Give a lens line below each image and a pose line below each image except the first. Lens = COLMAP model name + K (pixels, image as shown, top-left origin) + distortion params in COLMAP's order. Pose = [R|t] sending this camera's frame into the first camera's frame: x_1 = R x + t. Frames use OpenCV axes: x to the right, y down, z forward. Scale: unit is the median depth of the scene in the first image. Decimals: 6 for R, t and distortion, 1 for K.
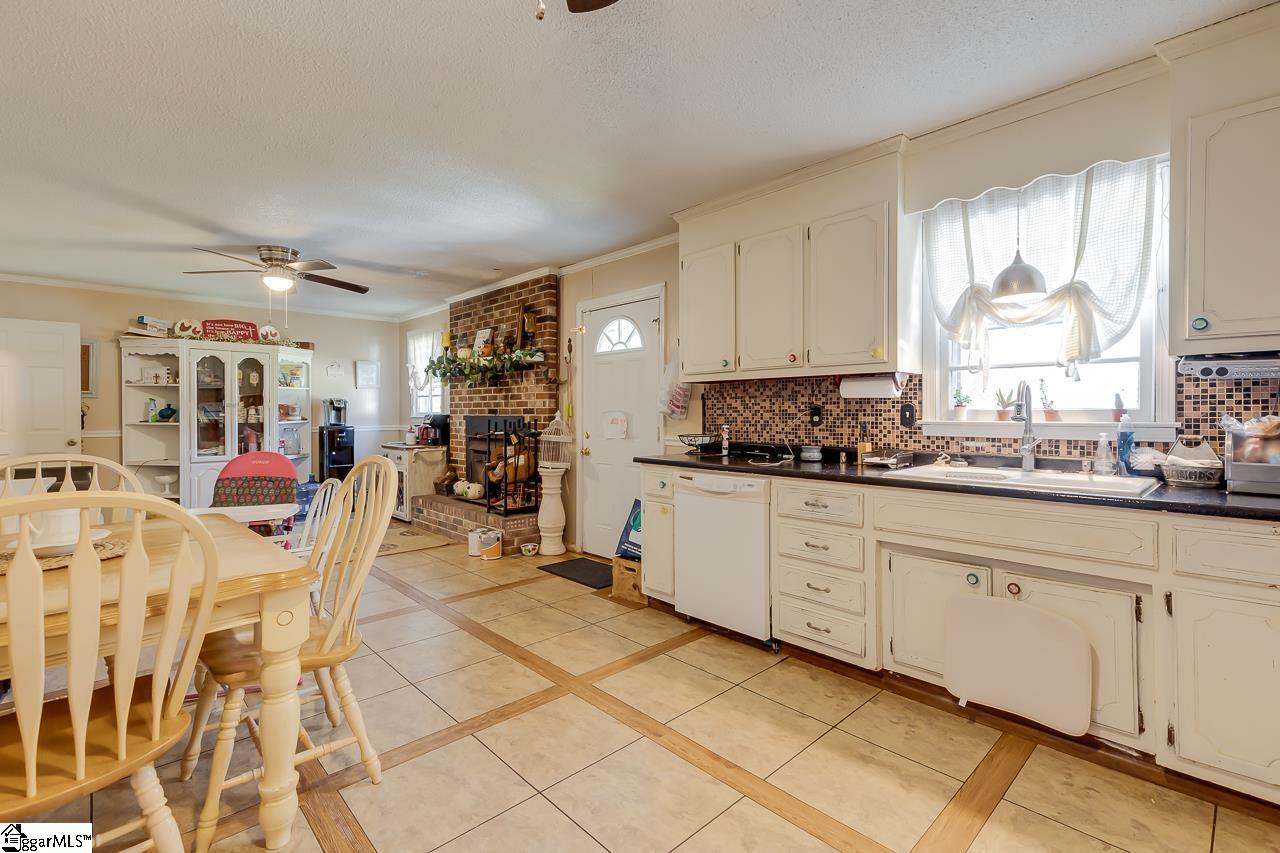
lens RADIAL K [[581.2, 0, 643.5], [0, 581.2, 413.3], [0, 0, 1]] dist [0.004304, 0.000011]
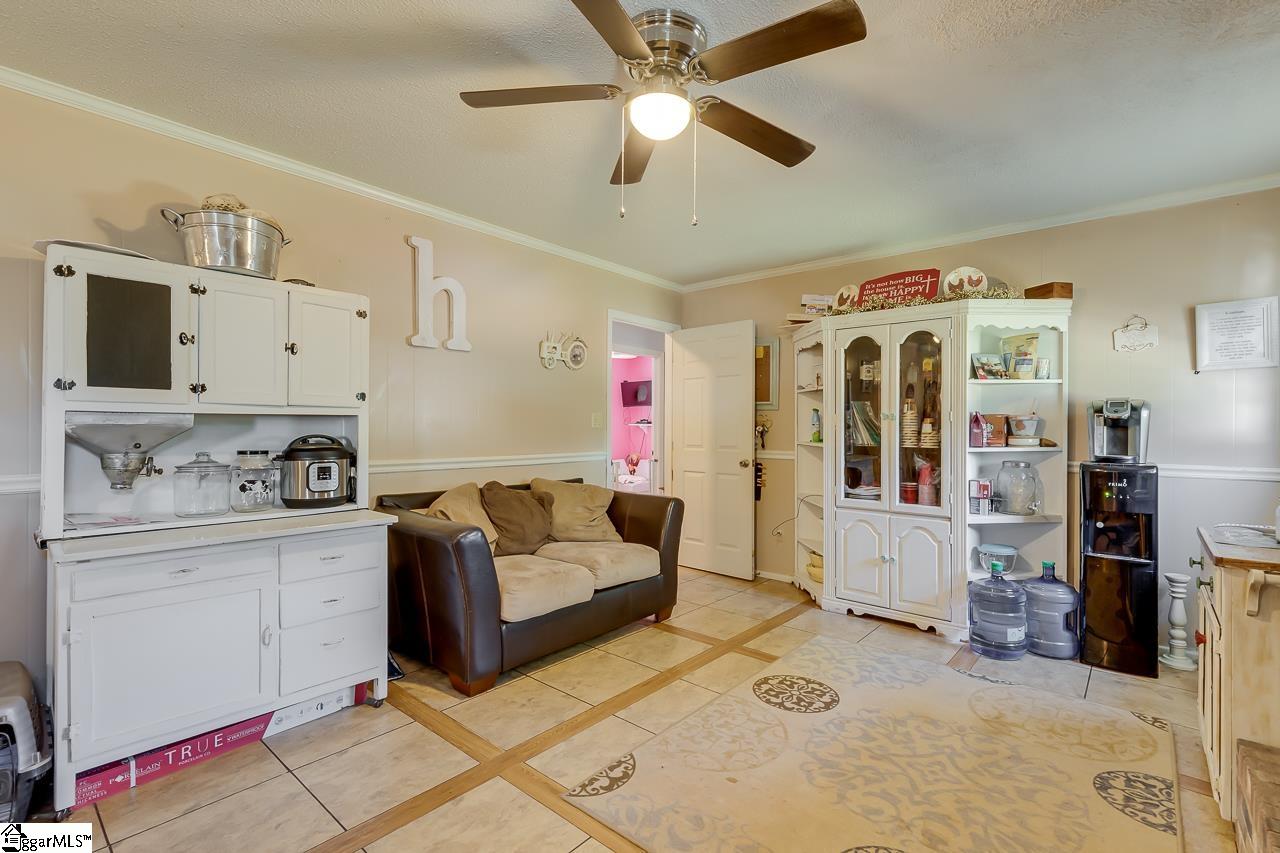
lens RADIAL K [[577.5, 0, 651.4], [0, 577.5, 426.1], [0, 0, 1]] dist [0.000708, -0.000257]
pose [[0.111035, 0.002091, -0.993814, -0.184004], [-0.008447, 0.999964, 0.001160, -0.003555], [0.993781, 0.008266, 0.111049, 0.802571]]
